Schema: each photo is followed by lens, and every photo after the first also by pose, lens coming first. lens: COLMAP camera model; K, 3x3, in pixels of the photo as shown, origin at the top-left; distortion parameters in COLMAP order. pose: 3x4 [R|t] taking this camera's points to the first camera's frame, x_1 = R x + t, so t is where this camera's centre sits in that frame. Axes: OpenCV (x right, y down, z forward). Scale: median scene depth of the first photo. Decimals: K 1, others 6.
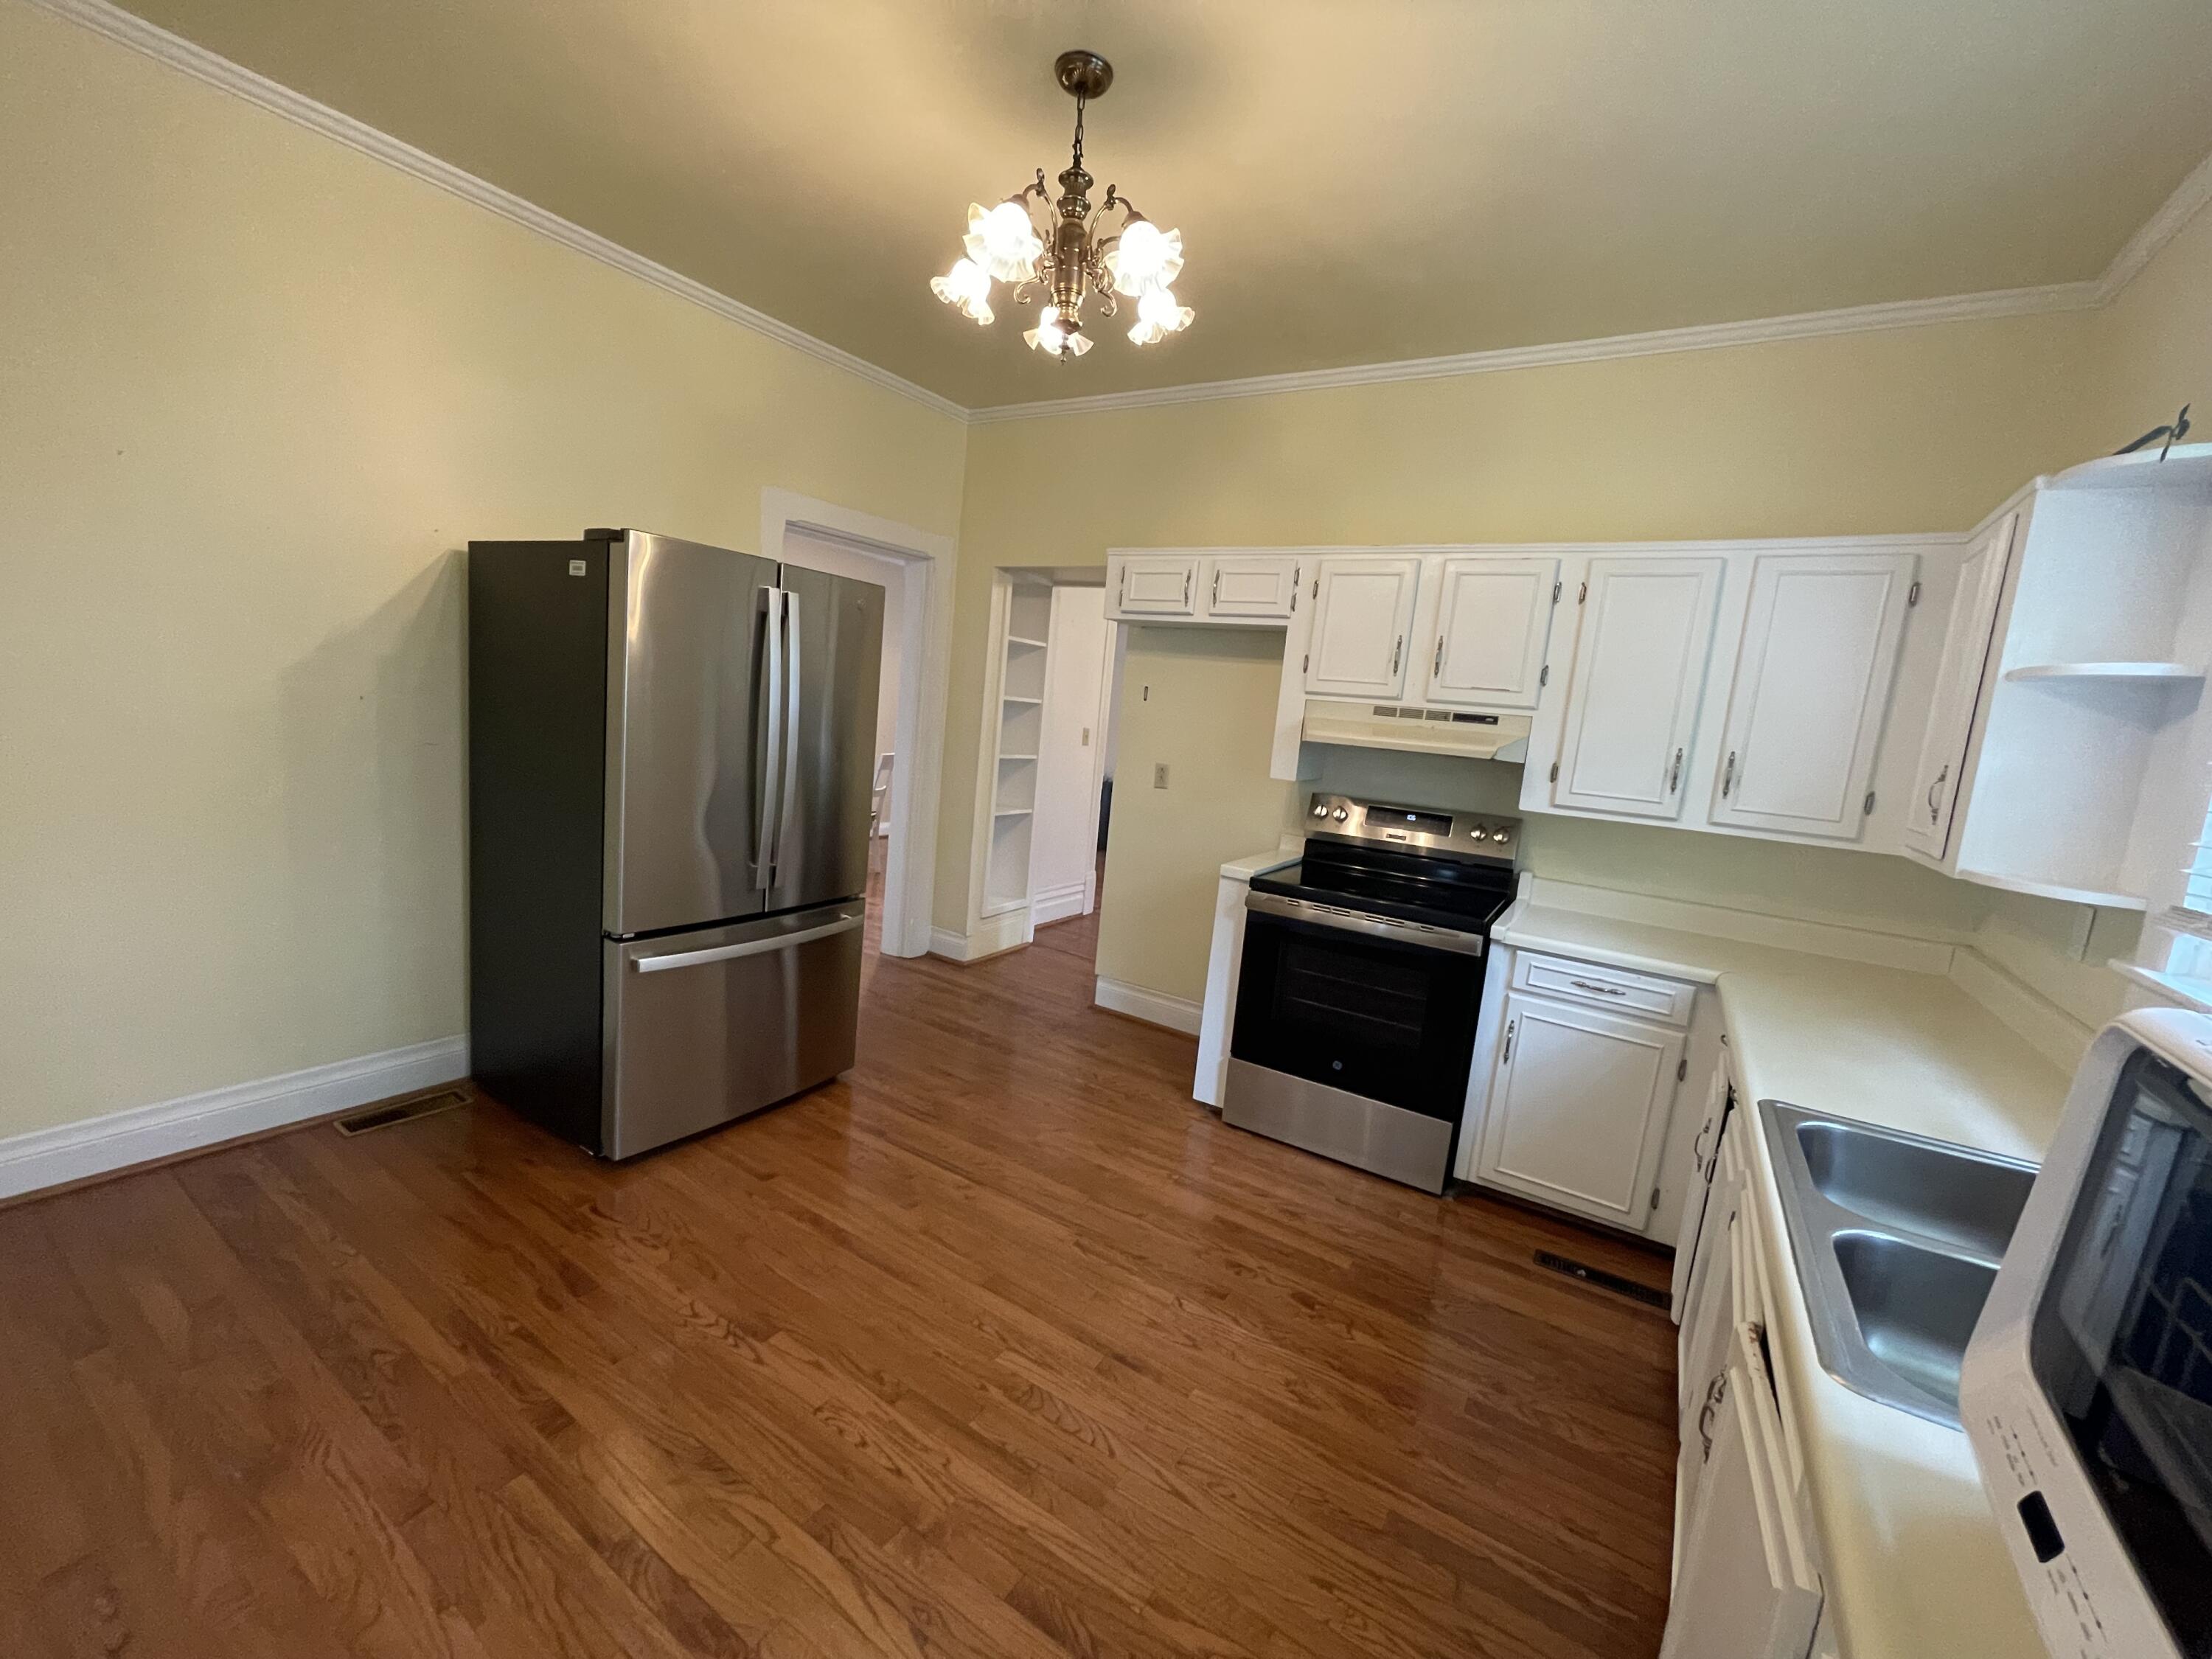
lens RADIAL K [[890.8, 0, 1101.1], [0, 890.8, 830.3], [0, 0, 1]] dist [-0.005293, -0.000111]
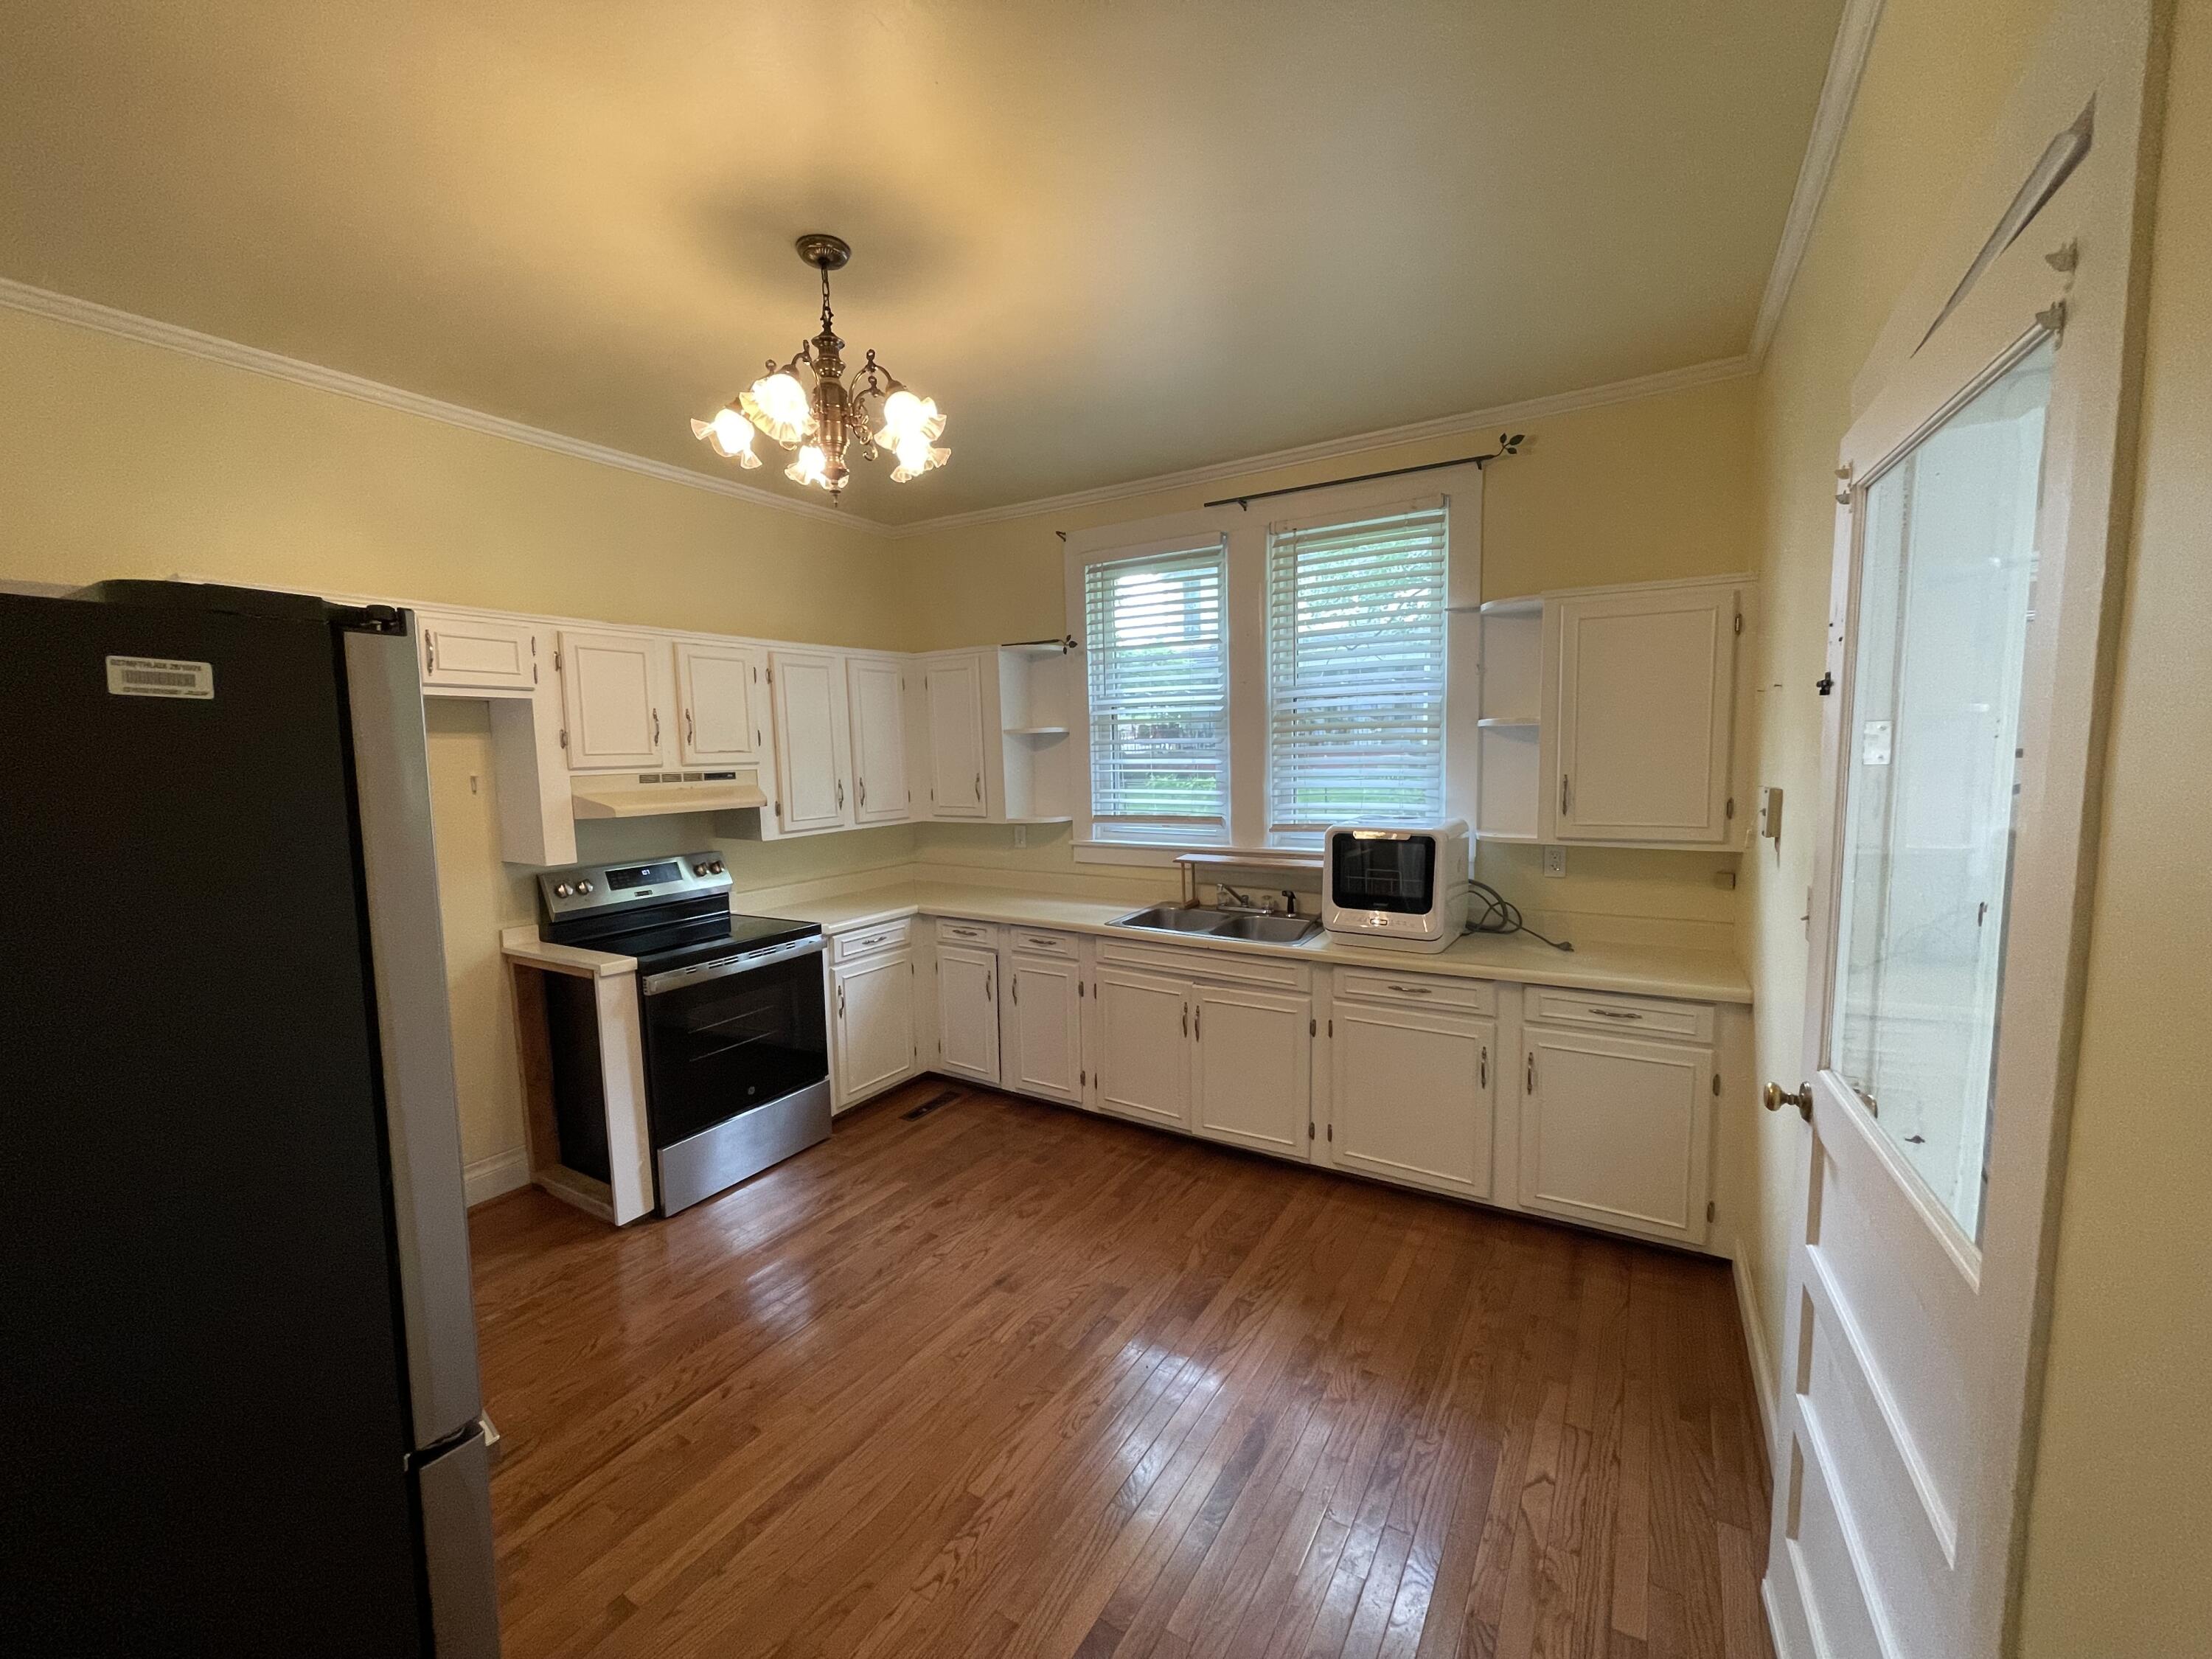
lens RADIAL K [[890.8, 0, 1099.3], [0, 890.8, 837.7], [0, 0, 1]] dist [-0.005293, -0.000111]
pose [[-0.011648, -0.188648, 0.981976, -0.875396], [0.160772, 0.968913, 0.188045, -0.210209], [-0.986923, 0.160064, 0.019043, 0.540149]]
